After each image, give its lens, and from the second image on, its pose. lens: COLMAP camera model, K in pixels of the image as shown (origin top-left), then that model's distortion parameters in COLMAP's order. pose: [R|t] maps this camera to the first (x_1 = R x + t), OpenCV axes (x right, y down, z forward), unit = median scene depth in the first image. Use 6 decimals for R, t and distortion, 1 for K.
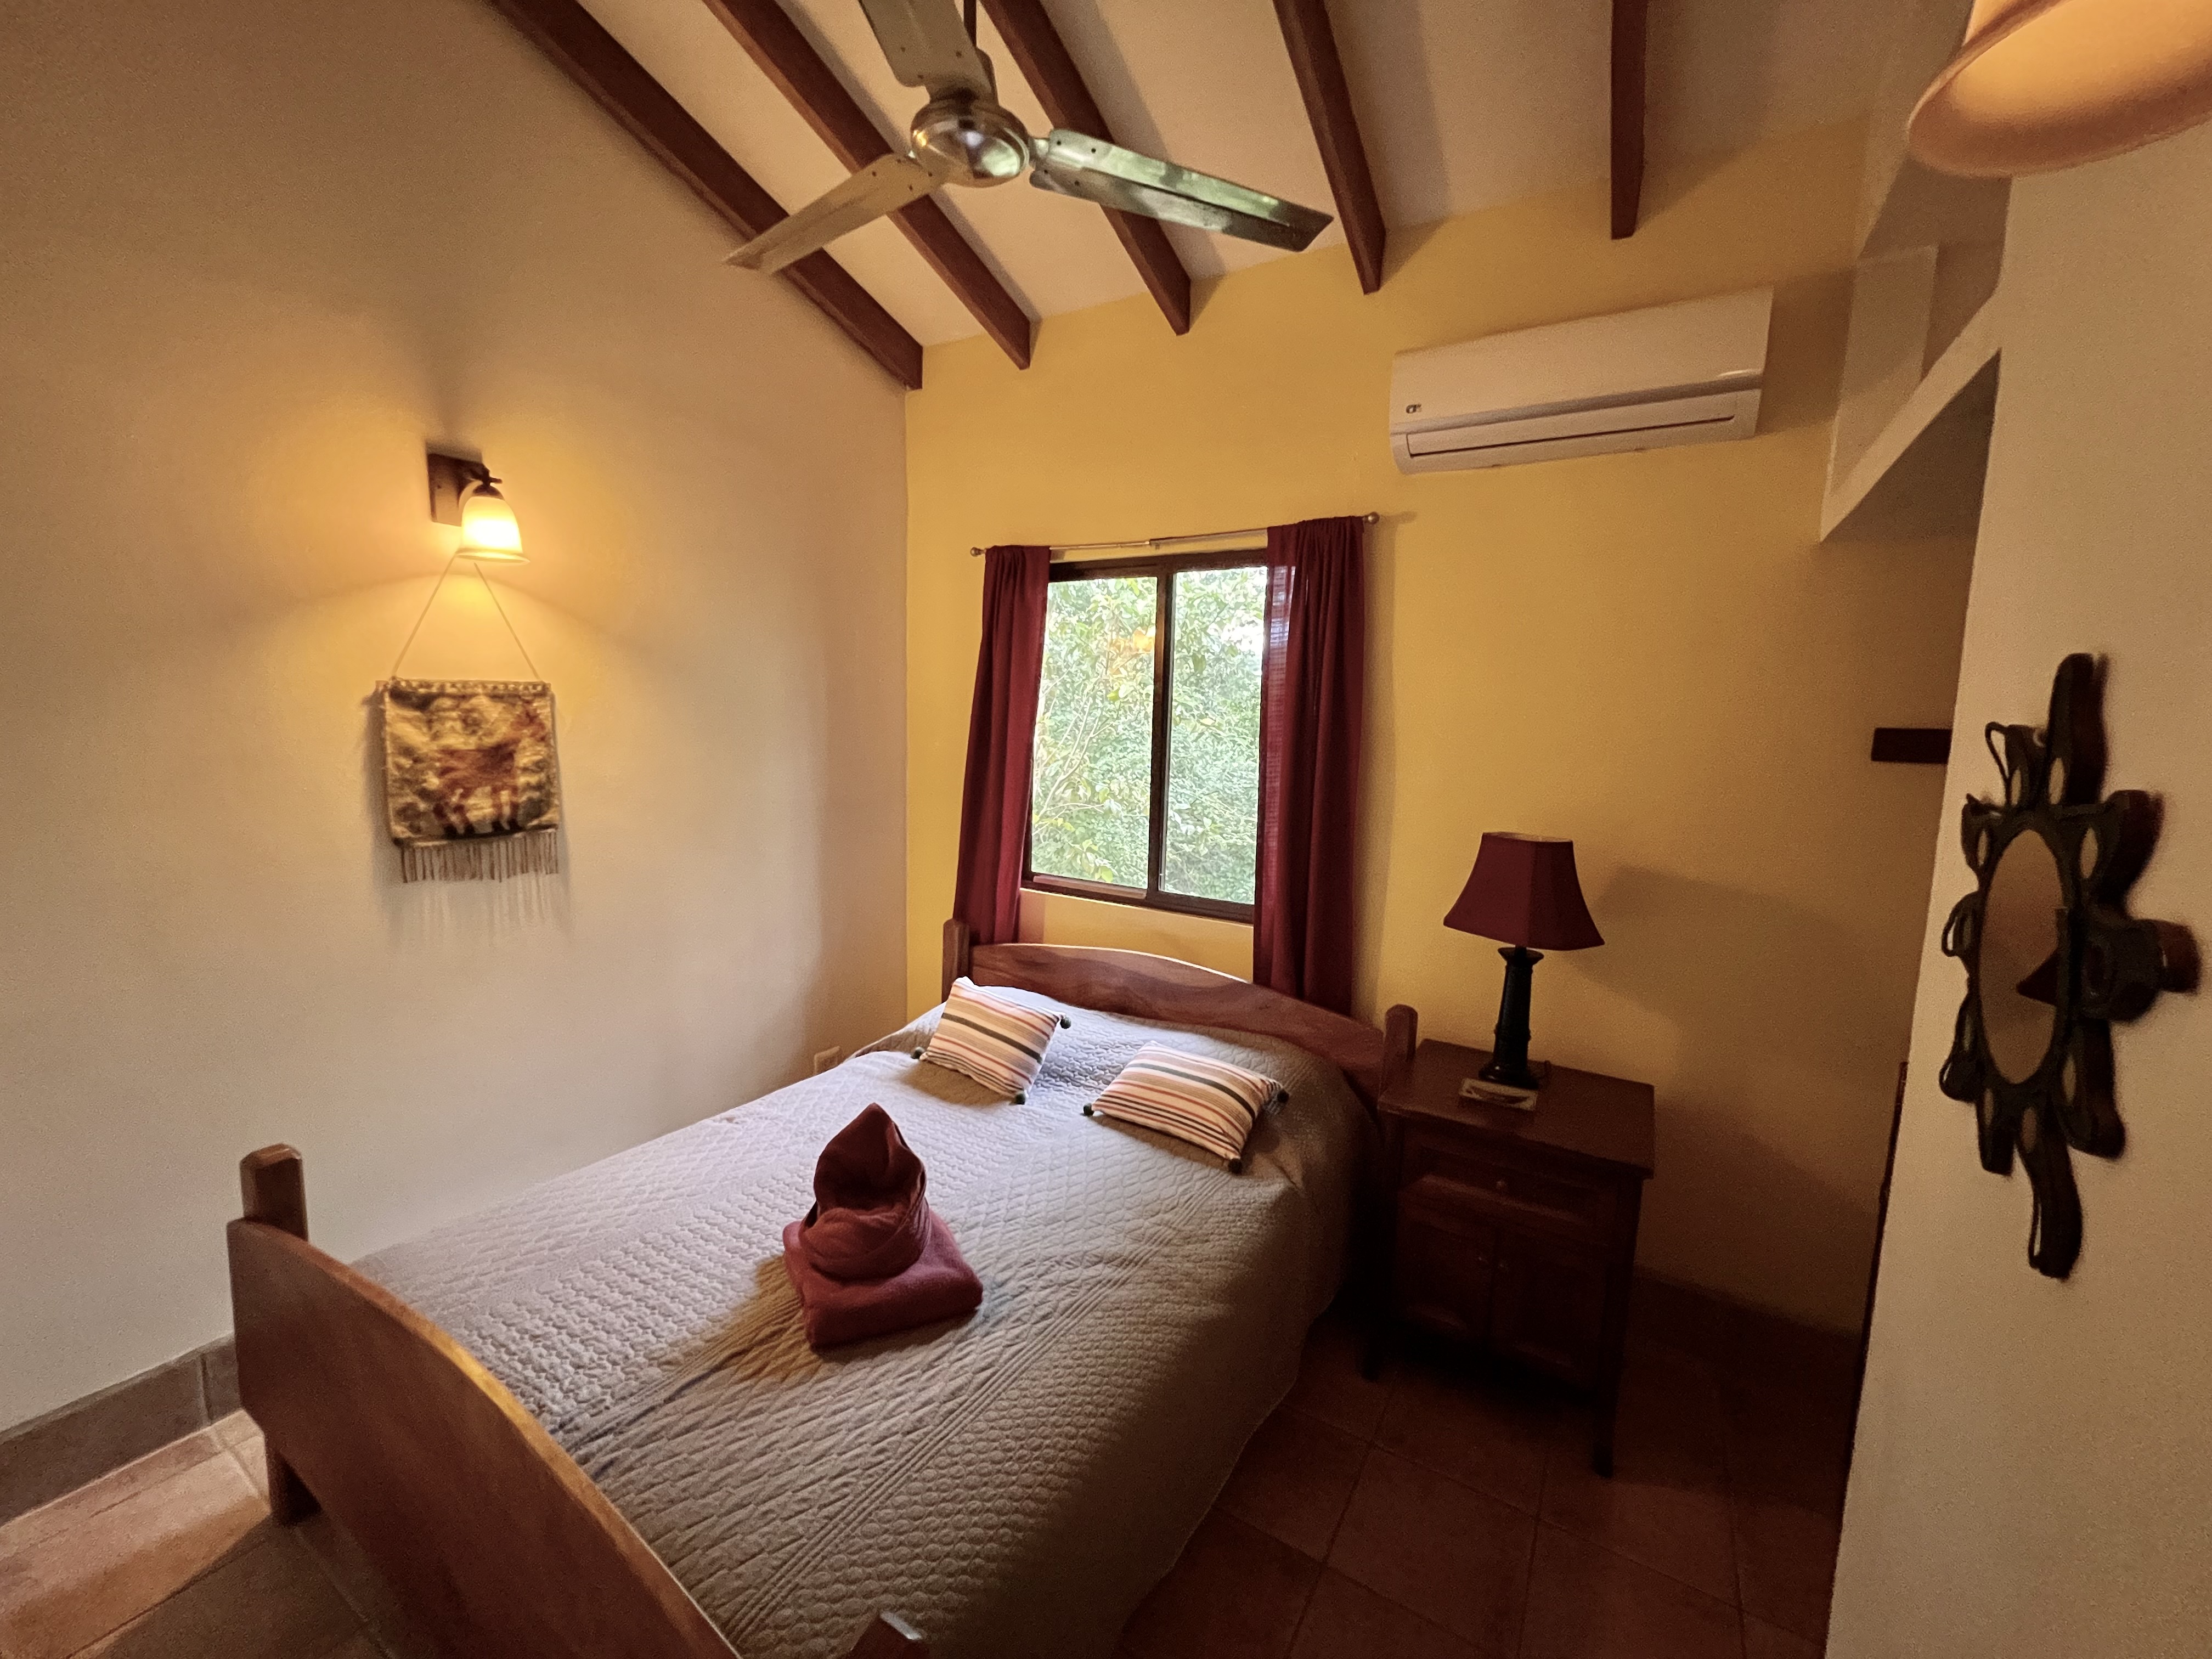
lens RADIAL K [[891.3, 0, 1100.7], [0, 891.3, 852.1], [0, 0, 1]] dist [-0.004370, 0.000729]
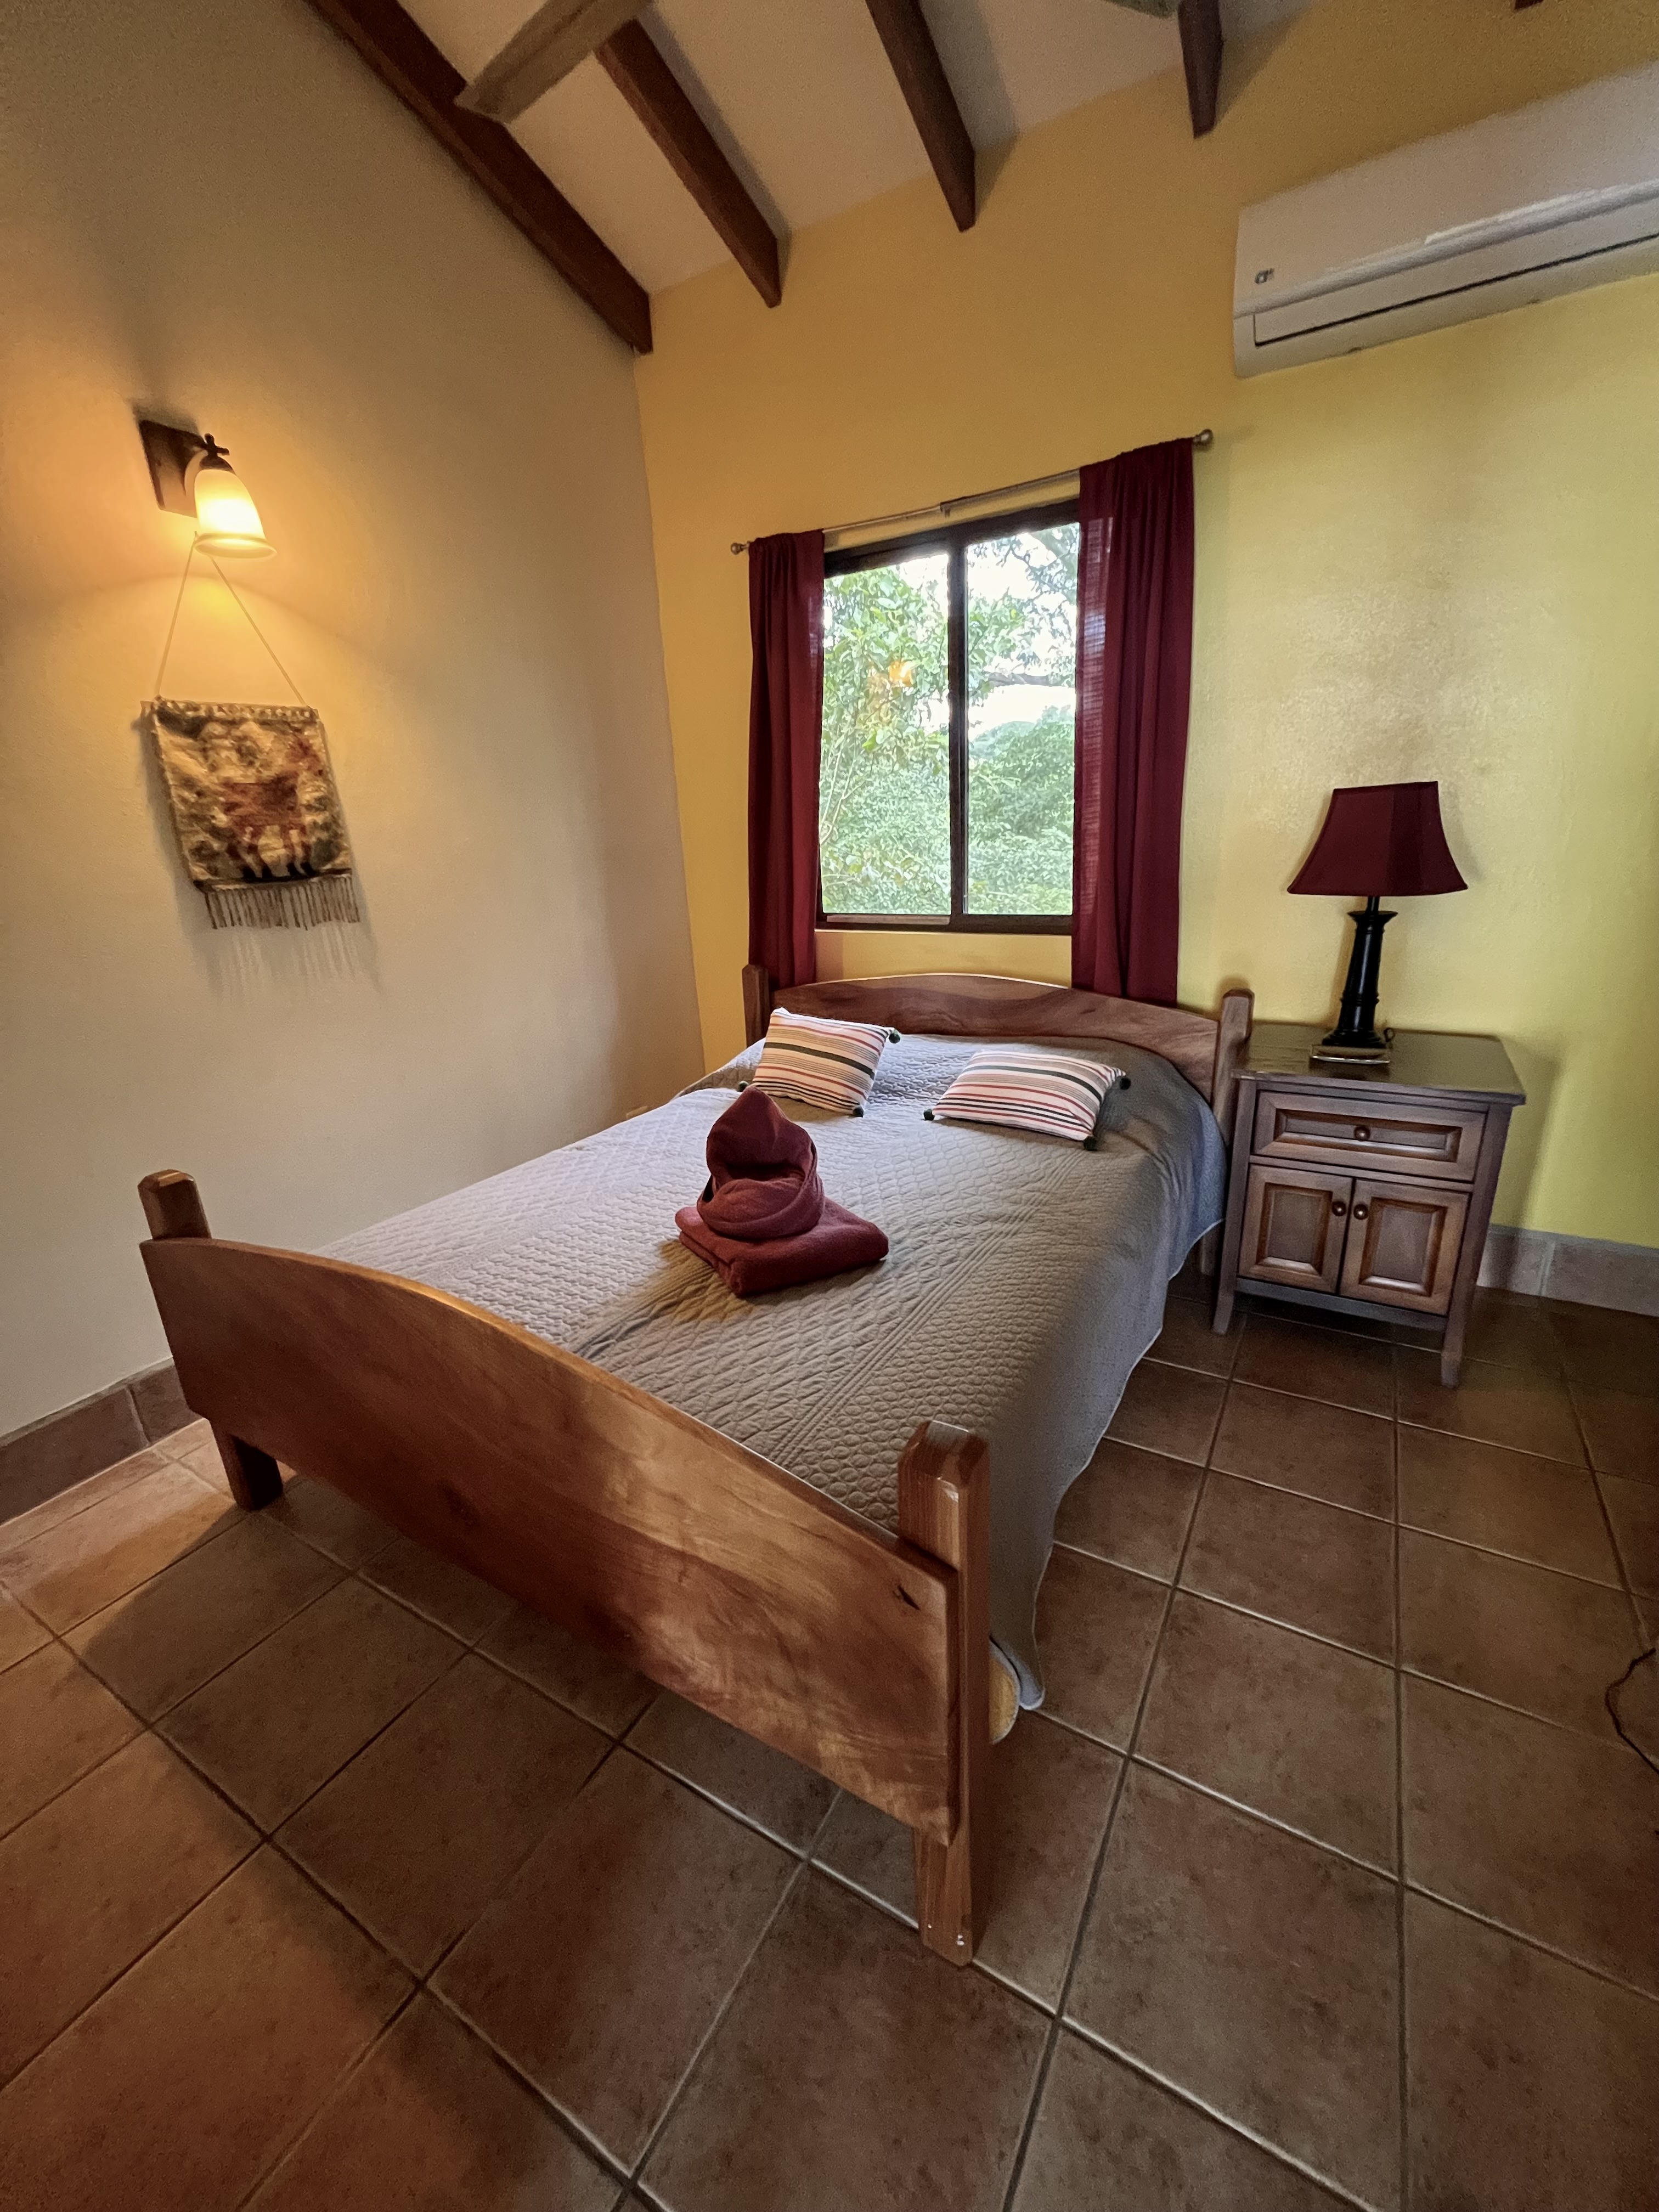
lens RADIAL K [[891.3, 0, 850.6], [0, 891.3, 1116.7], [0, 0, 1]] dist [-0.004370, 0.000729]
pose [[0.996919, -0.078303, -0.004582, -0.107998], [0.077751, 0.978801, 0.189481, 0.102941], [-0.010352, -0.189253, 0.981874, 0.011344]]
